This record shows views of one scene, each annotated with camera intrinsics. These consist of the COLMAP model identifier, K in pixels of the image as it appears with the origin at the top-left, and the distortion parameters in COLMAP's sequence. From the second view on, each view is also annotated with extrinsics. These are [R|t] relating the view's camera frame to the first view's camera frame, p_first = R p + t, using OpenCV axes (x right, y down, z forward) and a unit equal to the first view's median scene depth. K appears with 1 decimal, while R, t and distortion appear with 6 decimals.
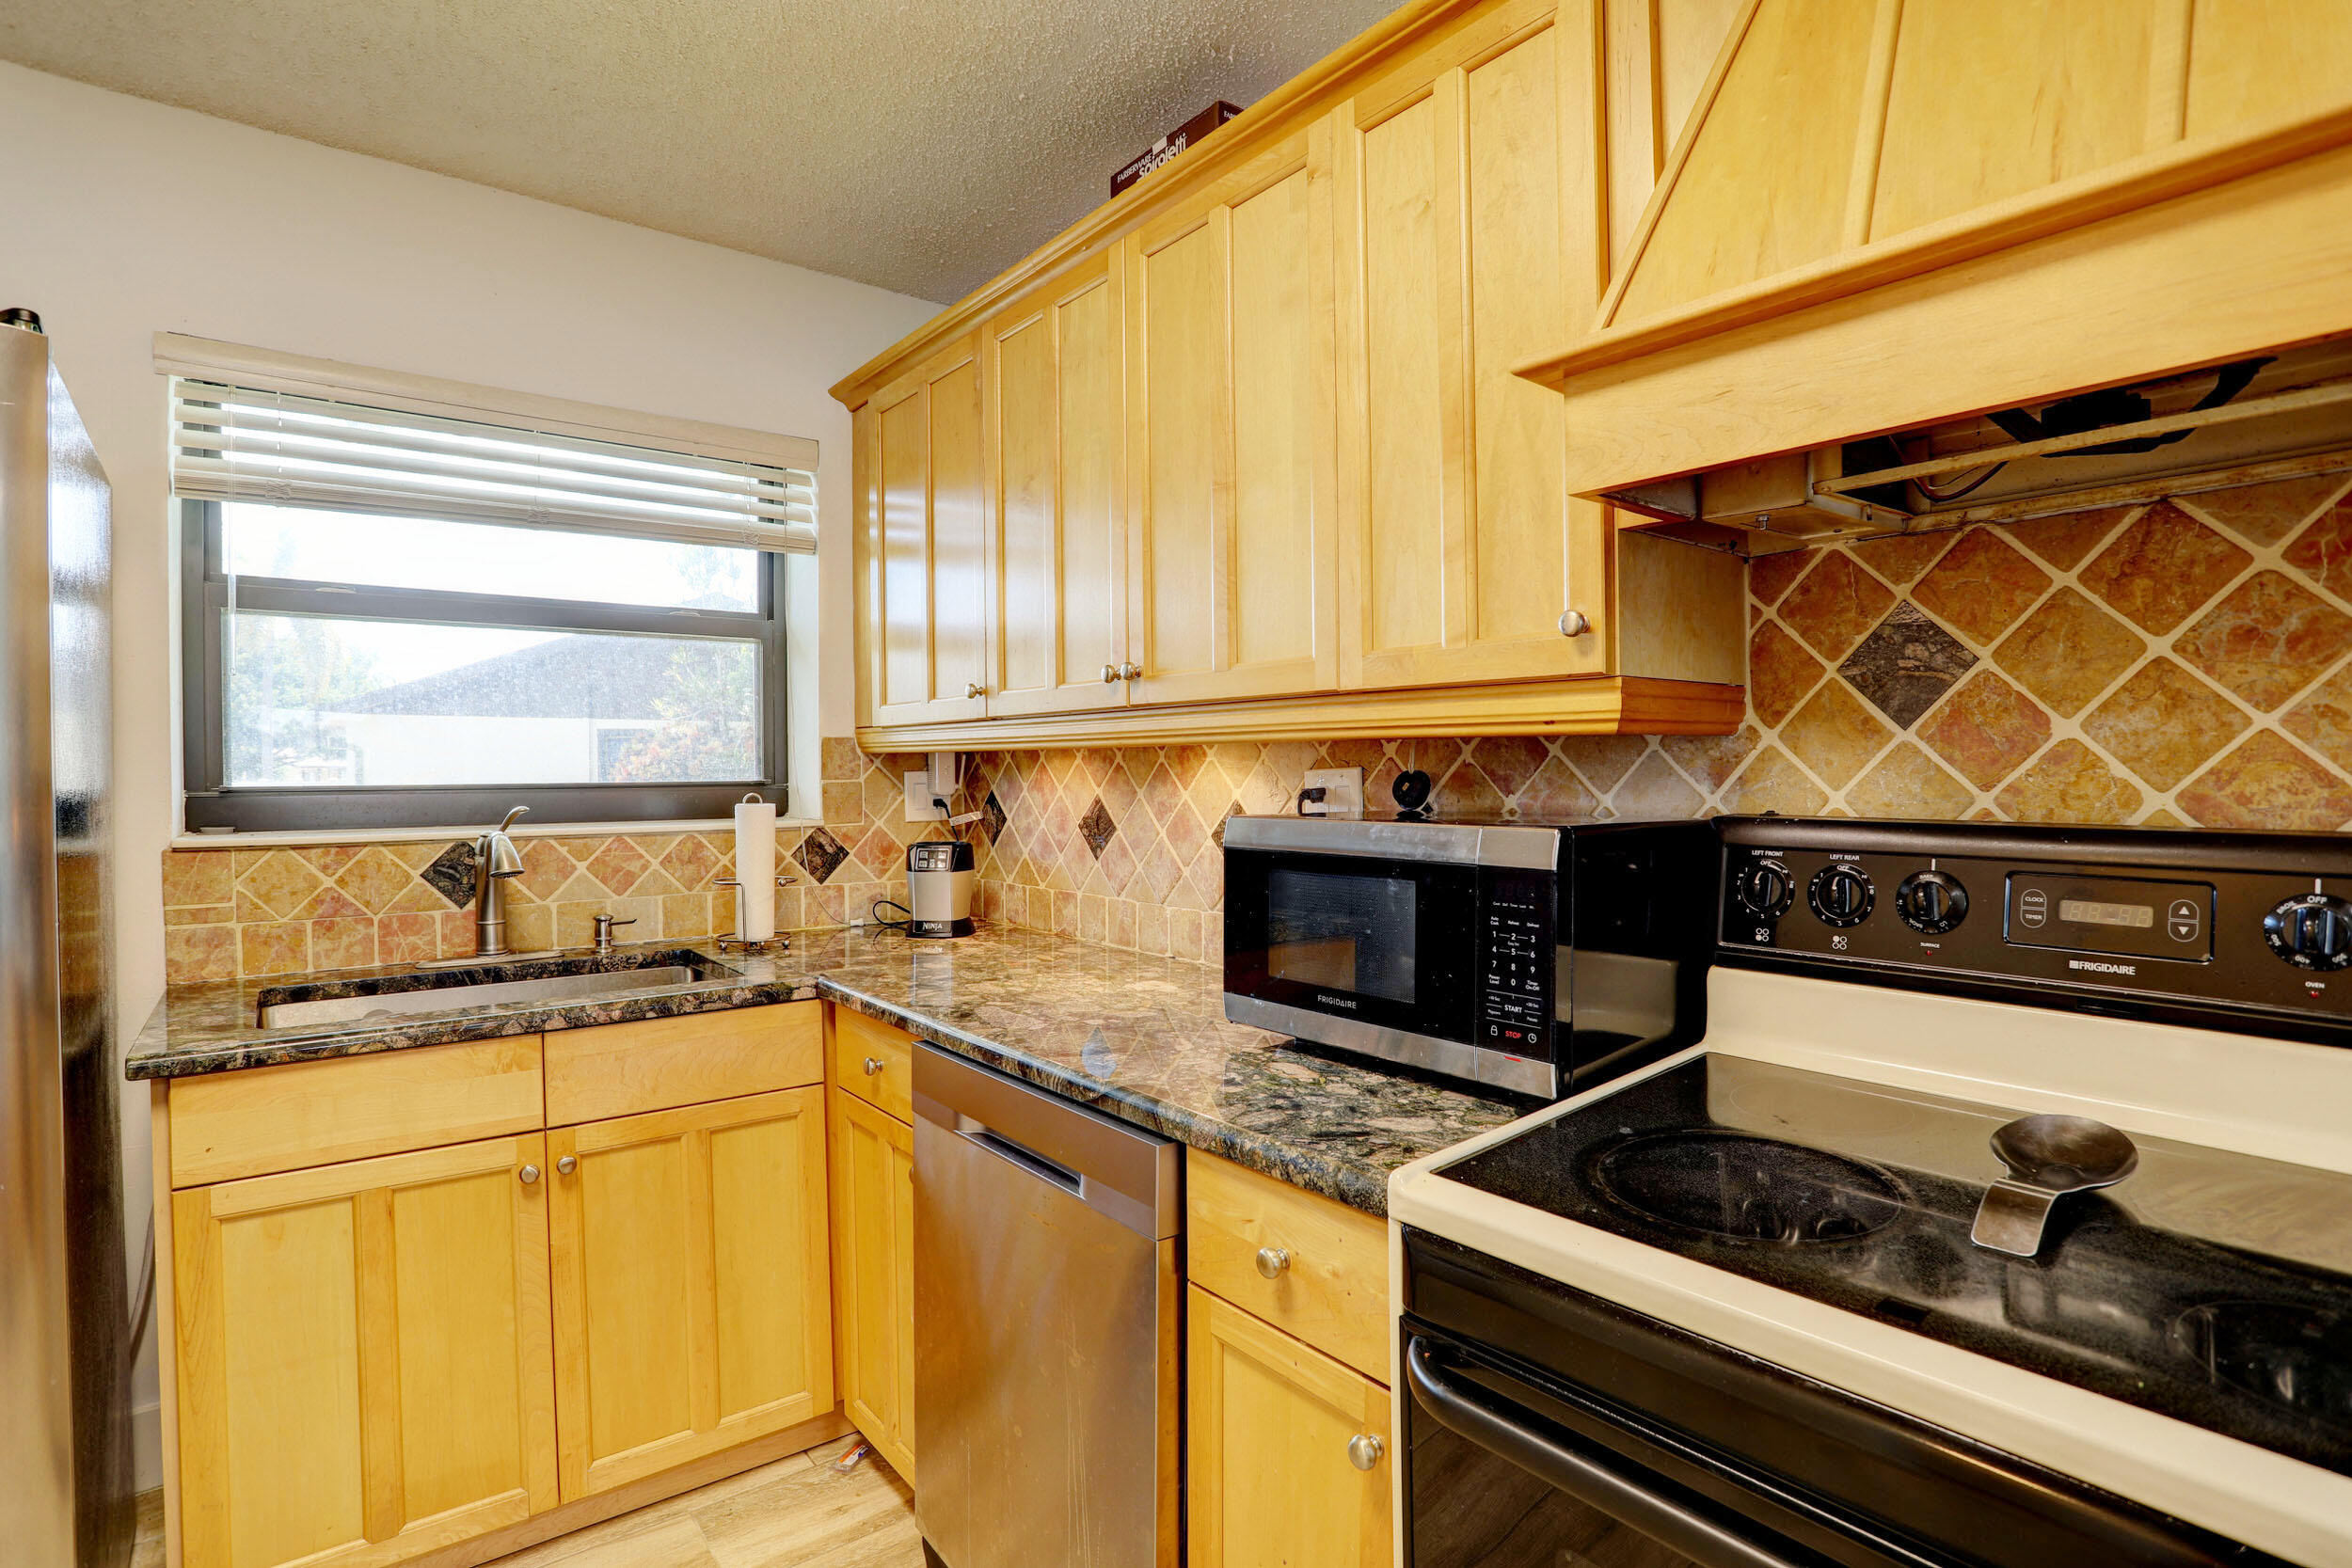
lens RADIAL K [[1145.1, 0, 1173.5], [0, 1145.1, 782.8], [0, 0, 1]] dist [-0.060145, 0.018543]
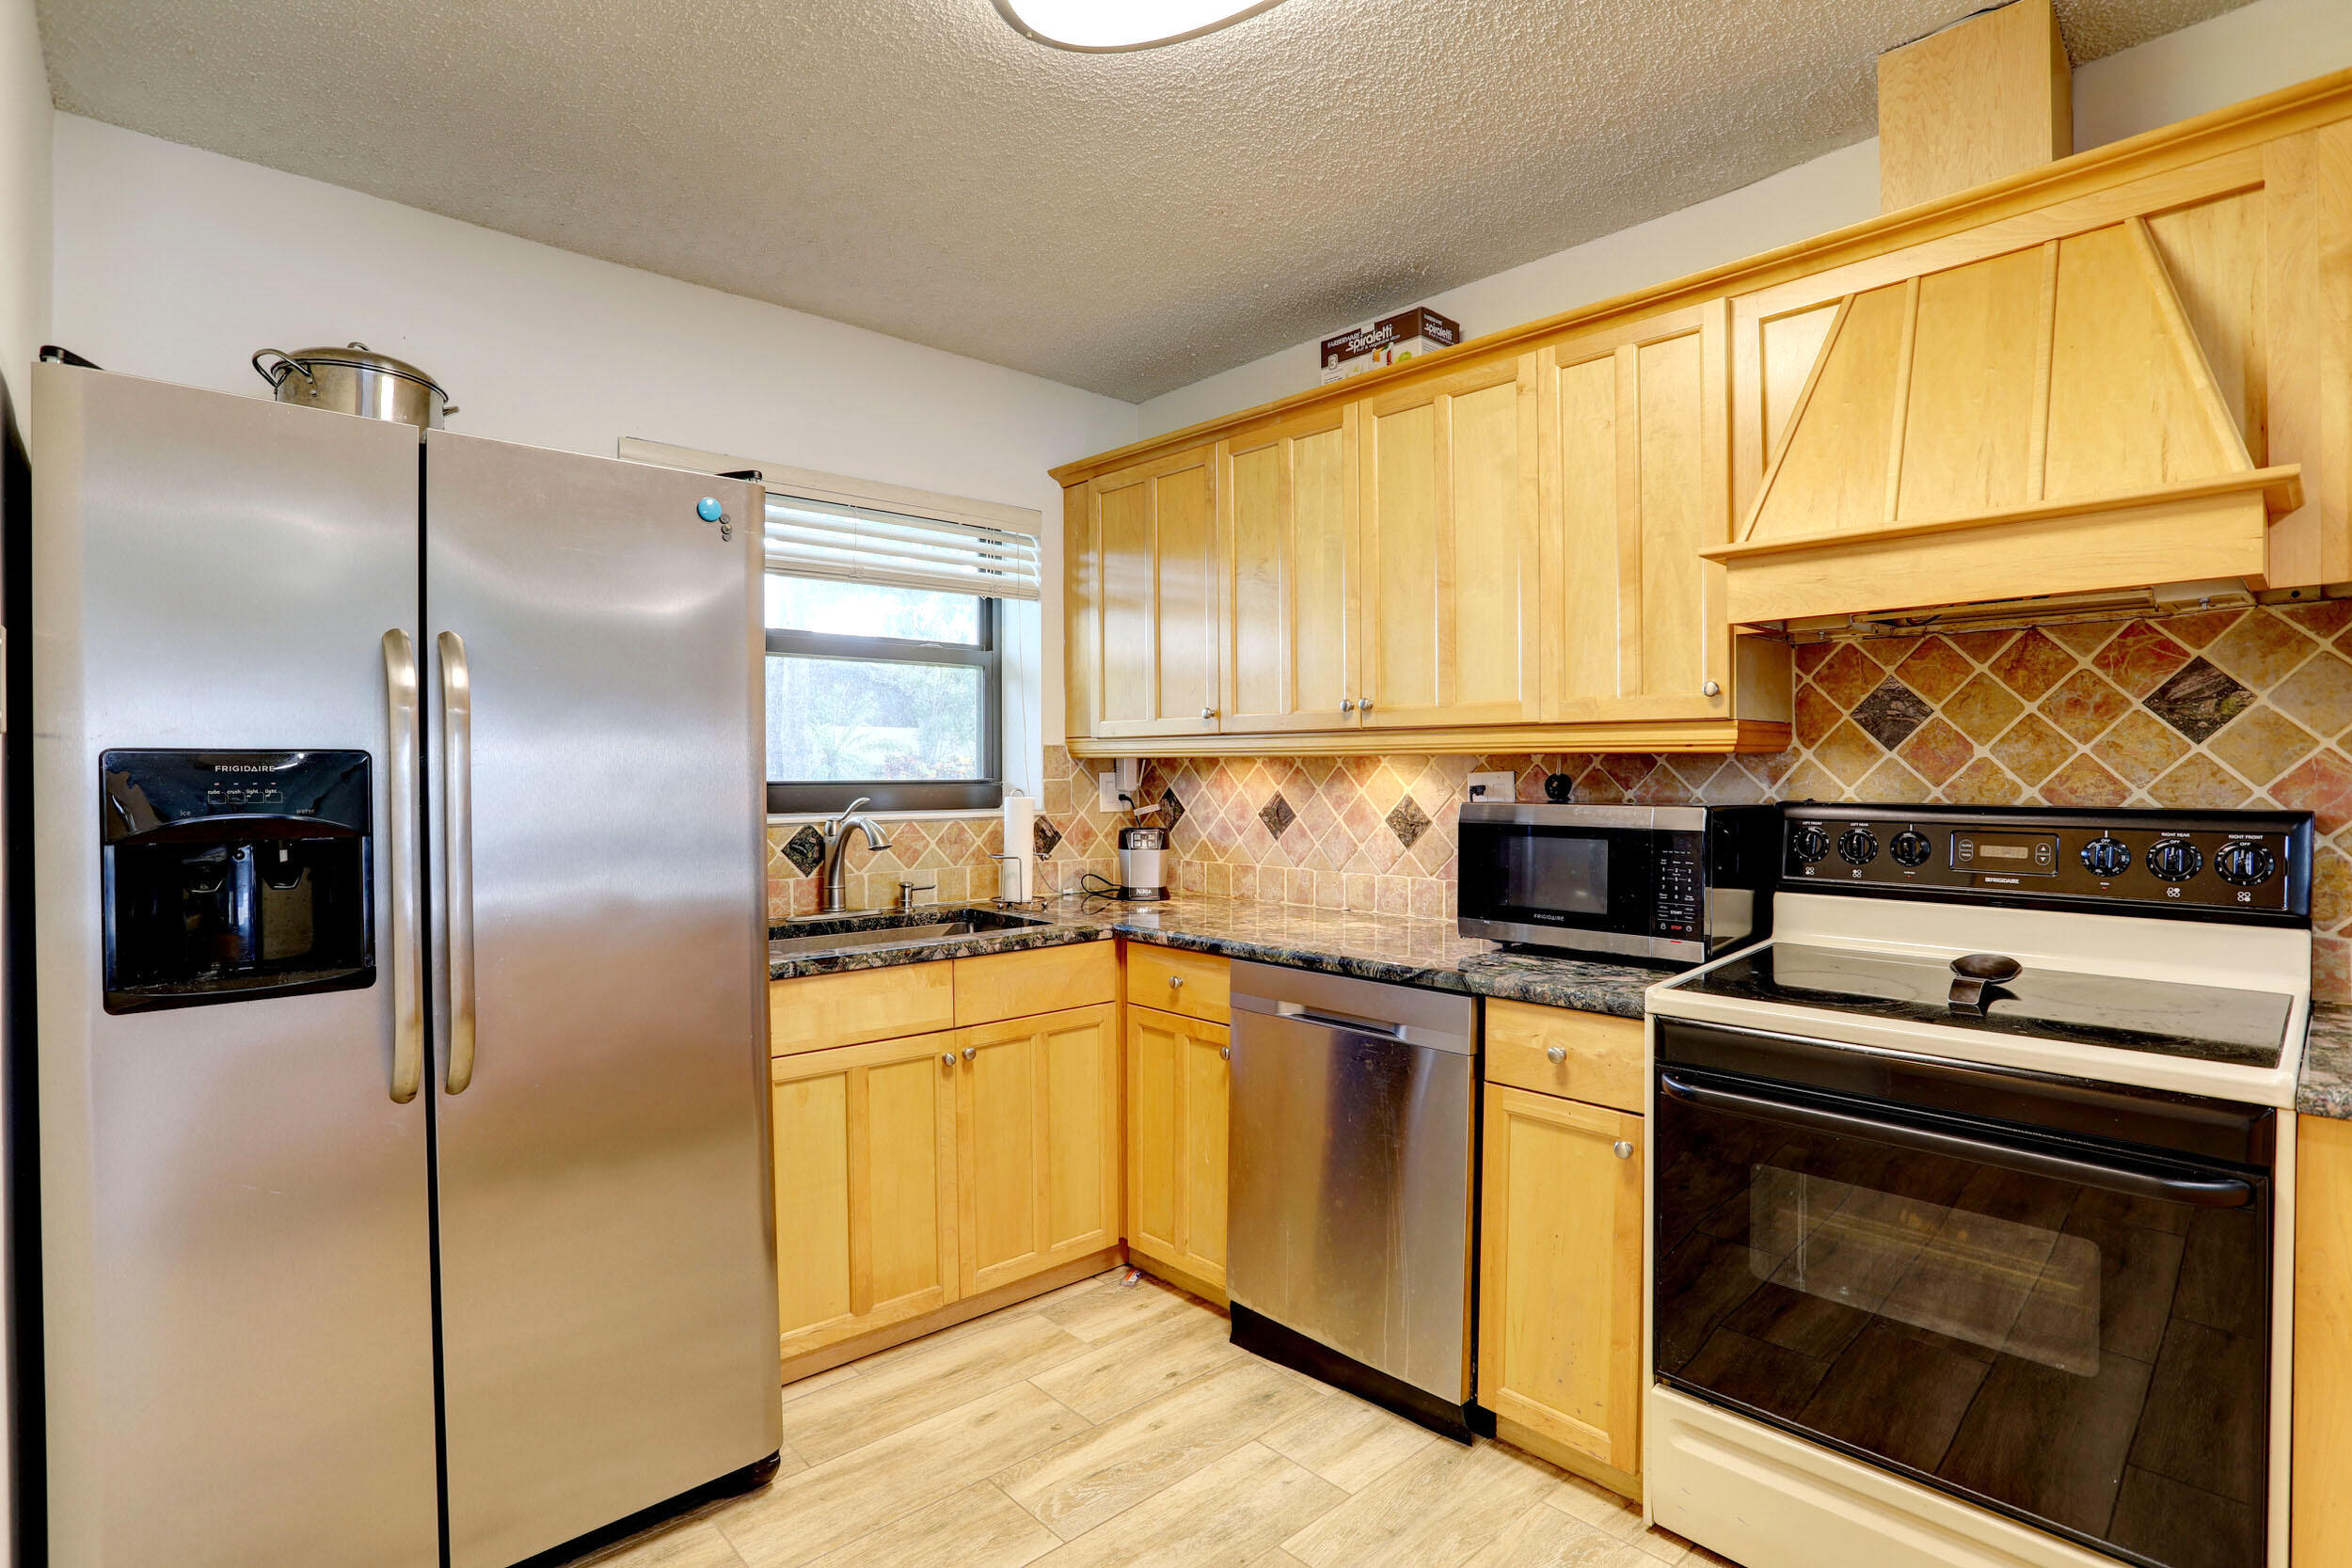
lens RADIAL K [[1145.1, 0, 1179.1], [0, 1145.1, 782.6], [0, 0, 1]] dist [-0.060145, 0.018543]
pose [[0.996832, 0.004248, 0.079419, -0.414967], [-0.004037, 0.999988, -0.002809, 0.007443], [-0.079430, 0.002479, 0.996837, -0.455888]]
